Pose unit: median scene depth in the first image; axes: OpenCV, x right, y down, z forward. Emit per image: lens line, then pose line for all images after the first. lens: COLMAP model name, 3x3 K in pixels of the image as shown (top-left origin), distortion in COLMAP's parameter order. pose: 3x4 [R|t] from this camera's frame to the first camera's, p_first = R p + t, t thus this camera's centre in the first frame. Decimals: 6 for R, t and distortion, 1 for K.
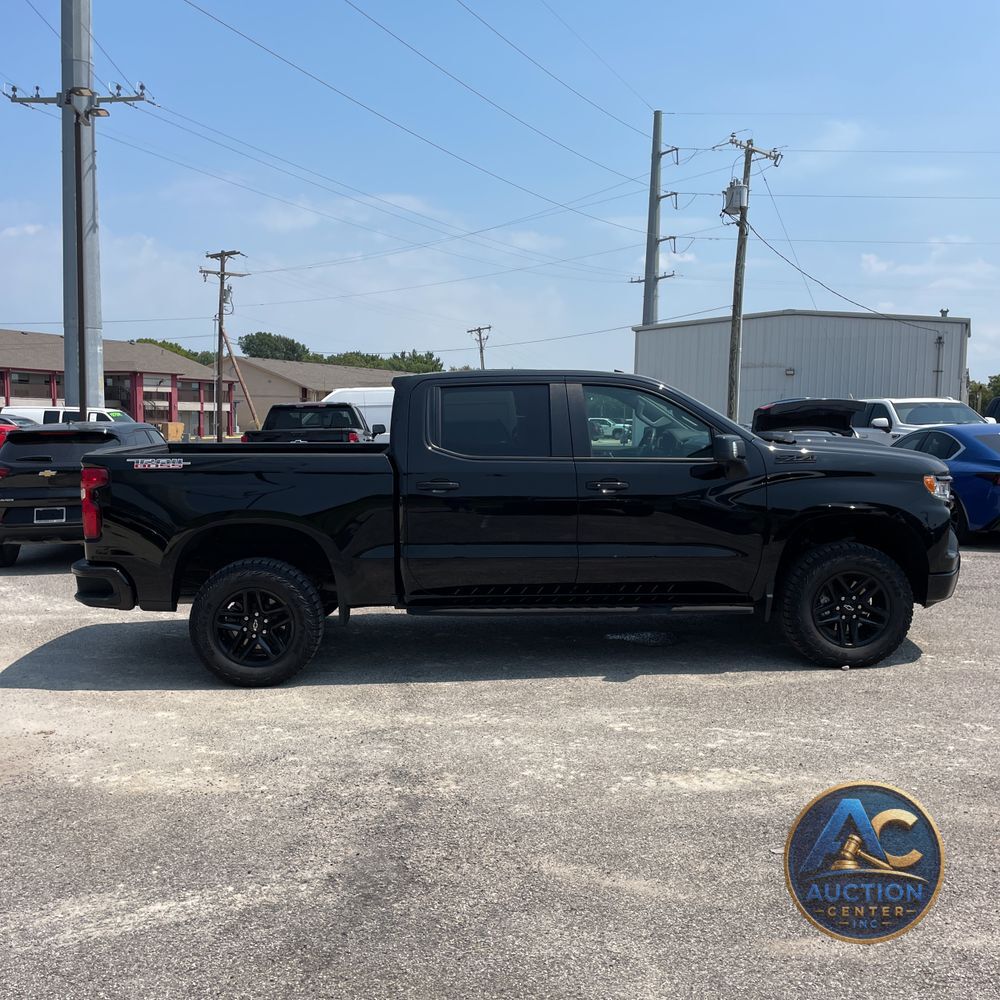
lens RADIAL K [[1002.5, 0, 503.9], [0, 1002.5, 511.1], [0, 0, 1]] dist [0.072294, -0.098170]
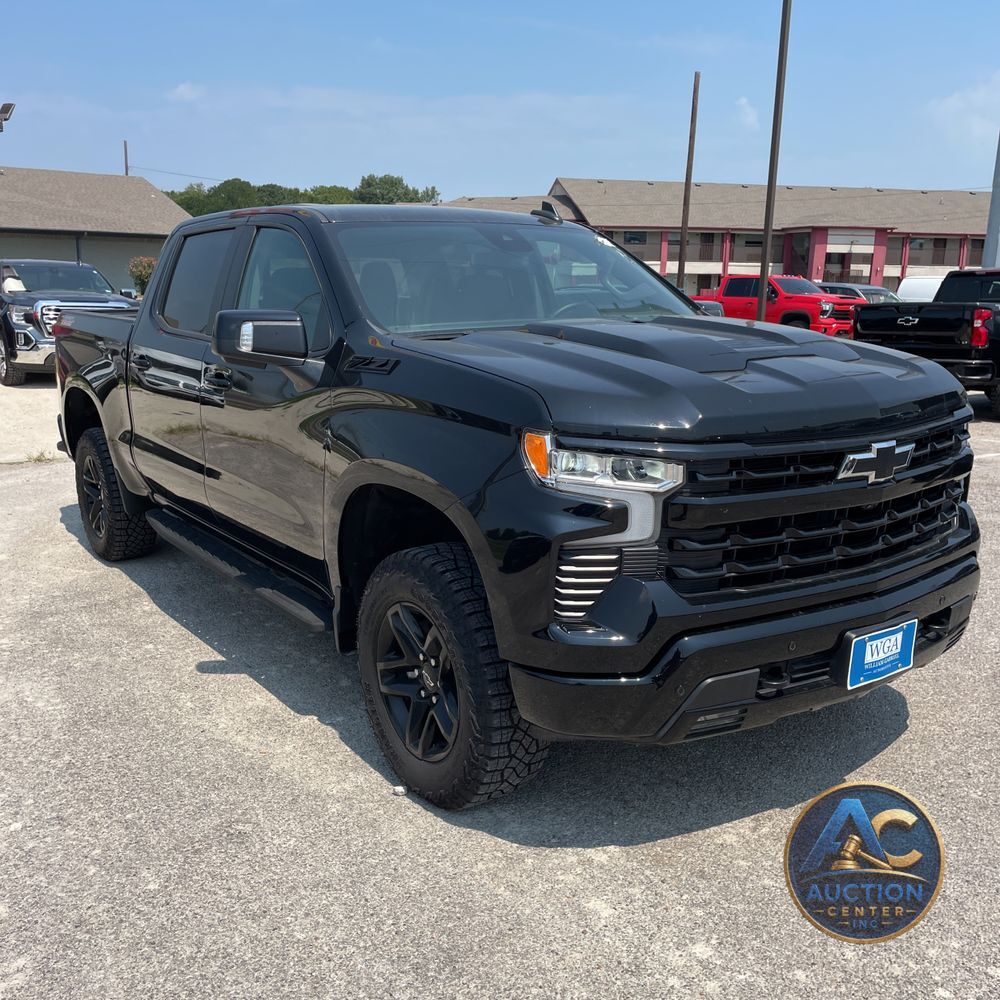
lens RADIAL K [[1022.1, 0, 505.2], [0, 1022.1, 515.4], [0, 0, 1]] dist [0.071588, -0.046316]
pose [[0.533461, 0.190029, -0.824201, 0.148155], [-0.086304, 0.981579, 0.170454, -0.013562], [0.841410, -0.019799, 0.540035, 0.150538]]
